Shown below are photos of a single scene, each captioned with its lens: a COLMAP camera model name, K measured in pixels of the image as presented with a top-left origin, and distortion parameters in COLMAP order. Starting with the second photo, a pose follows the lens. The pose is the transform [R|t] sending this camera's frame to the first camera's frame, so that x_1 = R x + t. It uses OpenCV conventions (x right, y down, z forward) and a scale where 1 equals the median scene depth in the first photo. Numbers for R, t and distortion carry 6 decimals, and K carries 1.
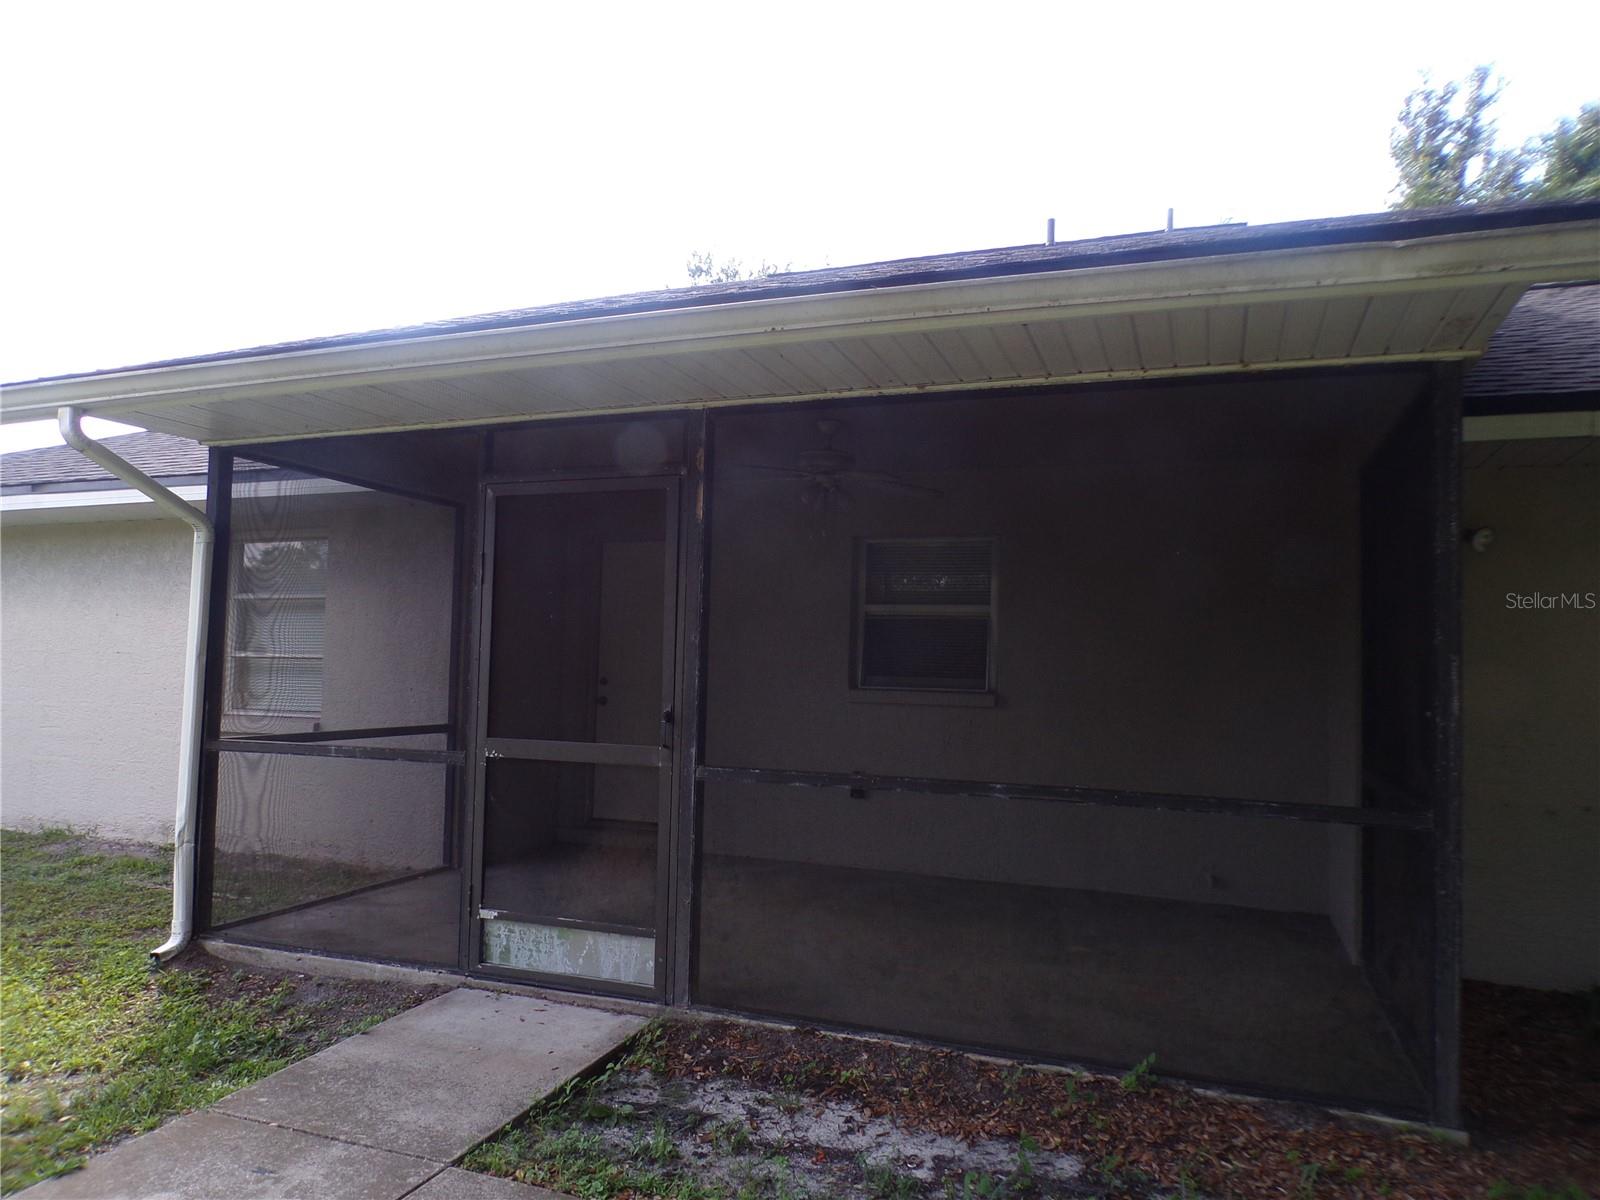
lens RADIAL K [[1110.3, 0, 800.0], [0, 1110.3, 604.0], [0, 0, 1]] dist [0.001235, 0.001057]
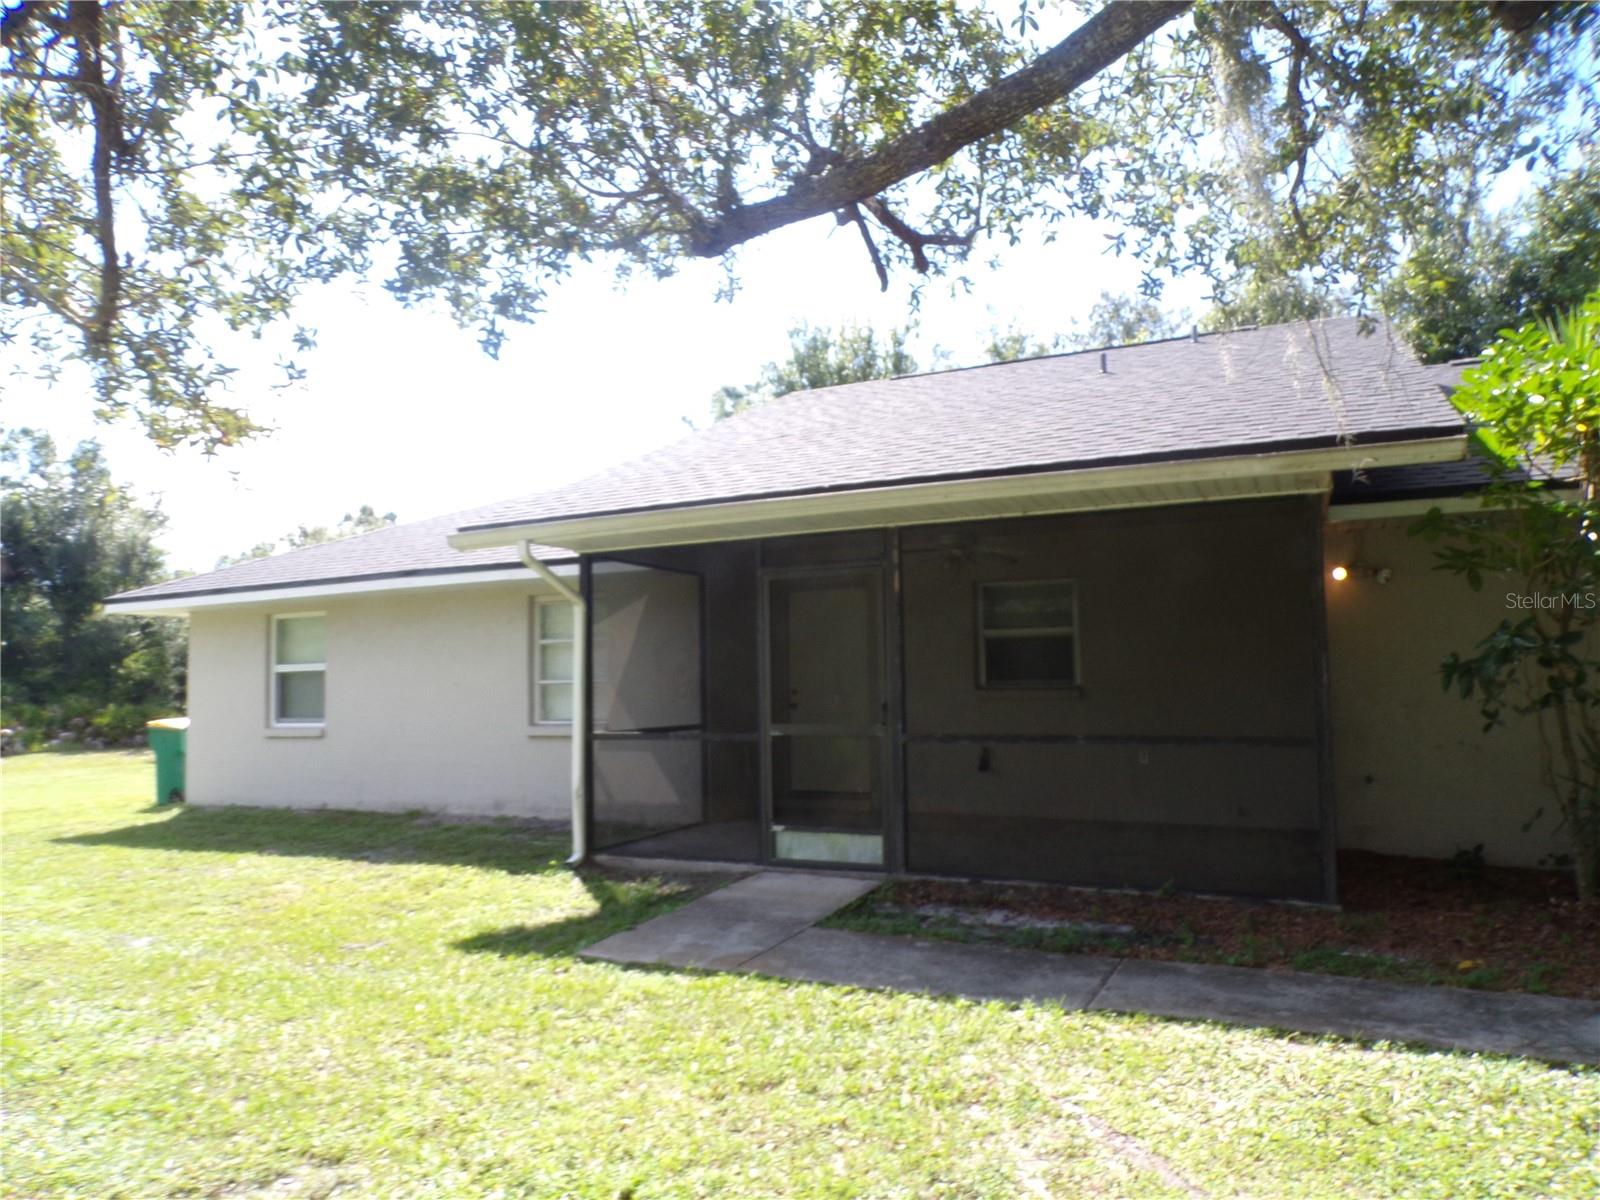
lens RADIAL K [[1110.3, 0, 798.9], [0, 1110.3, 594.9], [0, 0, 1]] dist [0.001235, 0.001057]
pose [[0.996023, -0.047421, -0.075428, -0.110925], [0.046123, 0.998758, -0.018871, -0.043693], [0.076229, 0.015317, 0.996973, -0.724499]]
